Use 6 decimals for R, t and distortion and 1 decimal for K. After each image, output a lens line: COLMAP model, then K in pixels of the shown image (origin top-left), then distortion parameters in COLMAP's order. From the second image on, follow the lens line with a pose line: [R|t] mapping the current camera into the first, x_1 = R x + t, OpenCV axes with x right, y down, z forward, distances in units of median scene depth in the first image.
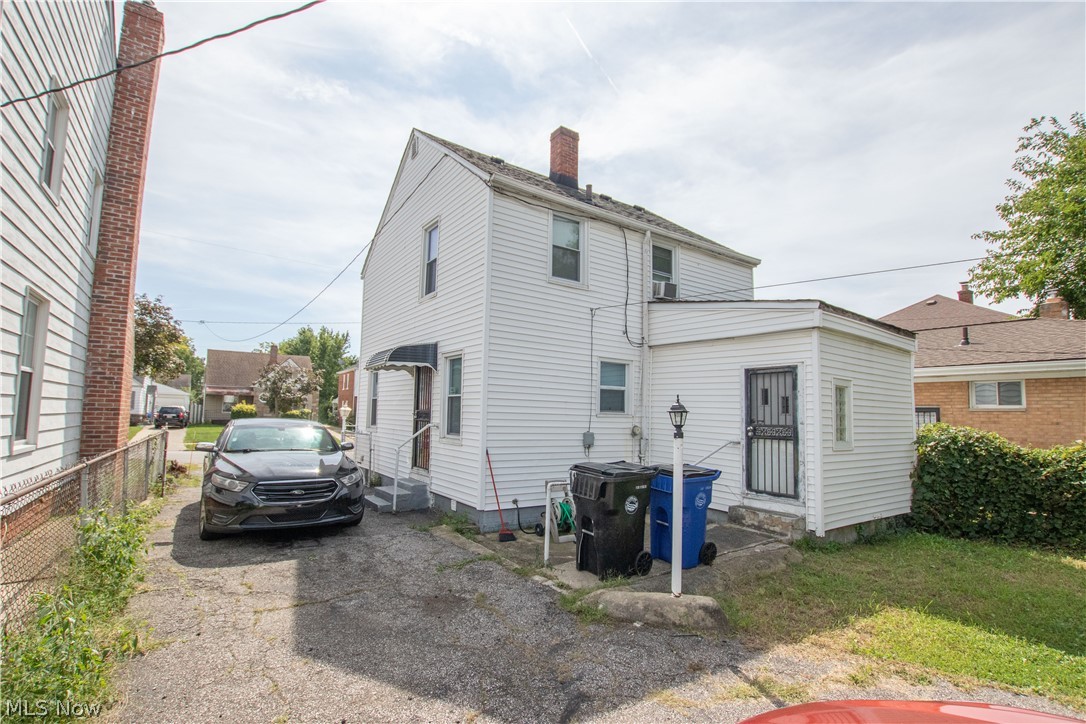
lens RADIAL K [[506.1, 0, 543.0], [0, 506.1, 362.0], [0, 0, 1]] dist [-0.028215, -0.000288]
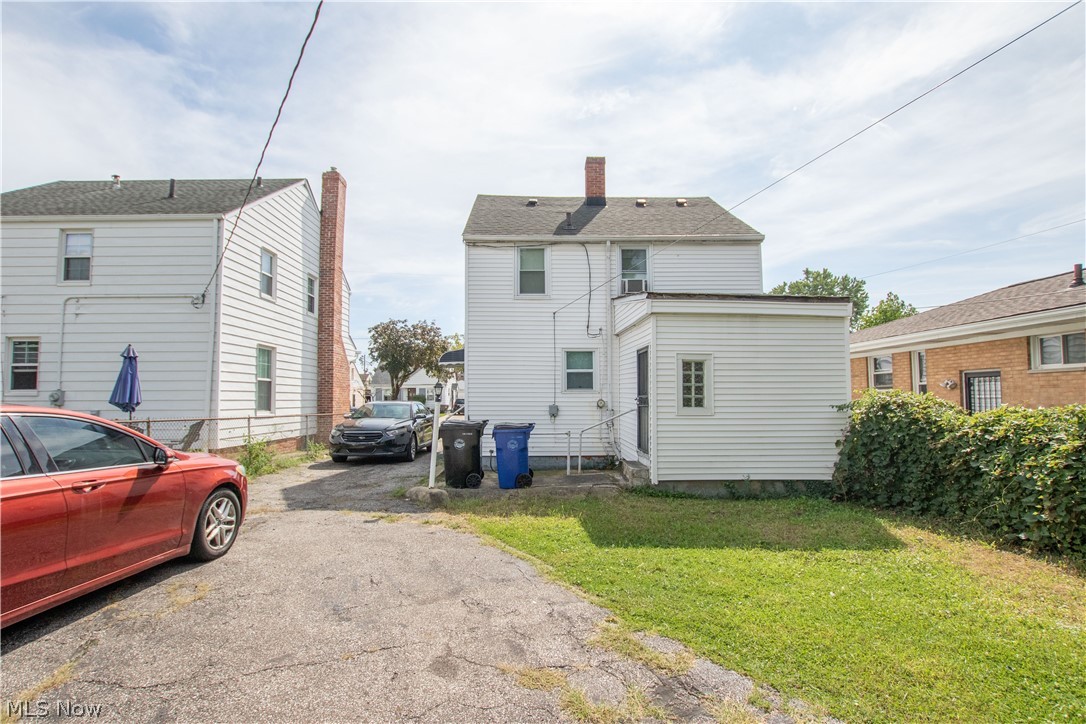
lens RADIAL K [[506.1, 0, 543.0], [0, 506.1, 362.0], [0, 0, 1]] dist [-0.028215, -0.000288]
pose [[0.834640, -0.065463, -0.546892, 0.773607], [0.079529, 0.996830, 0.002052, 0.018840], [0.545024, -0.045206, 0.837201, -0.133722]]
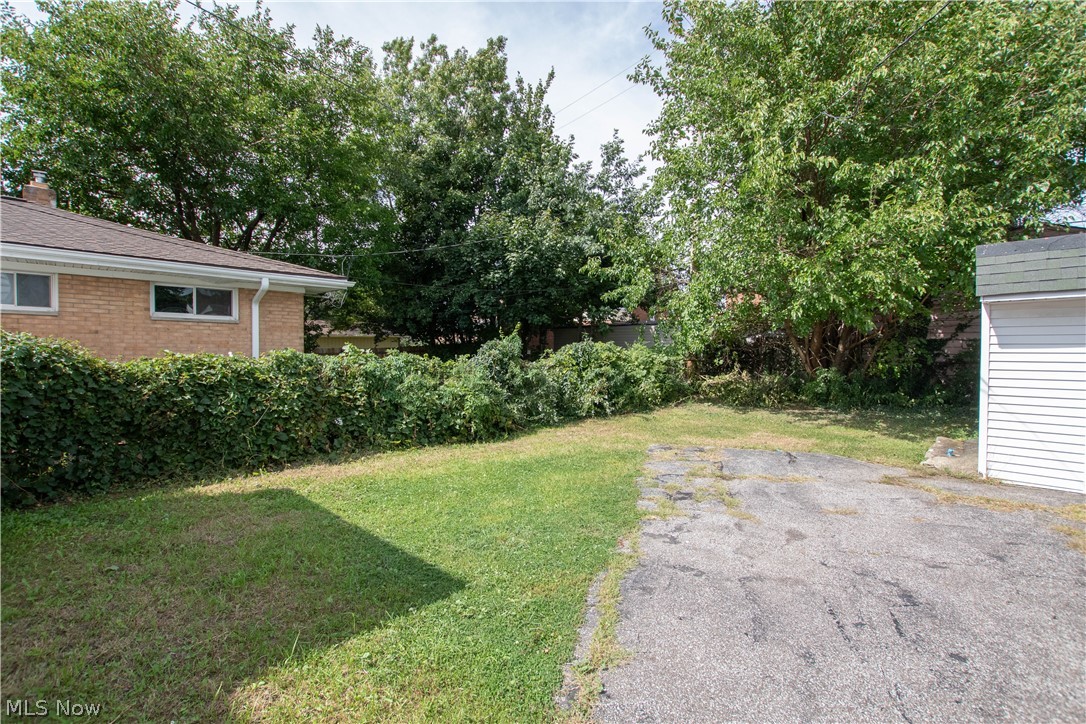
lens RADIAL K [[506.1, 0, 543.0], [0, 506.1, 362.0], [0, 0, 1]] dist [-0.028215, -0.000288]
pose [[-0.189223, -0.047658, 0.980777, 0.095493], [-0.120150, 0.992440, 0.025043, 0.069923], [-0.974556, -0.113102, -0.193519, 0.457167]]
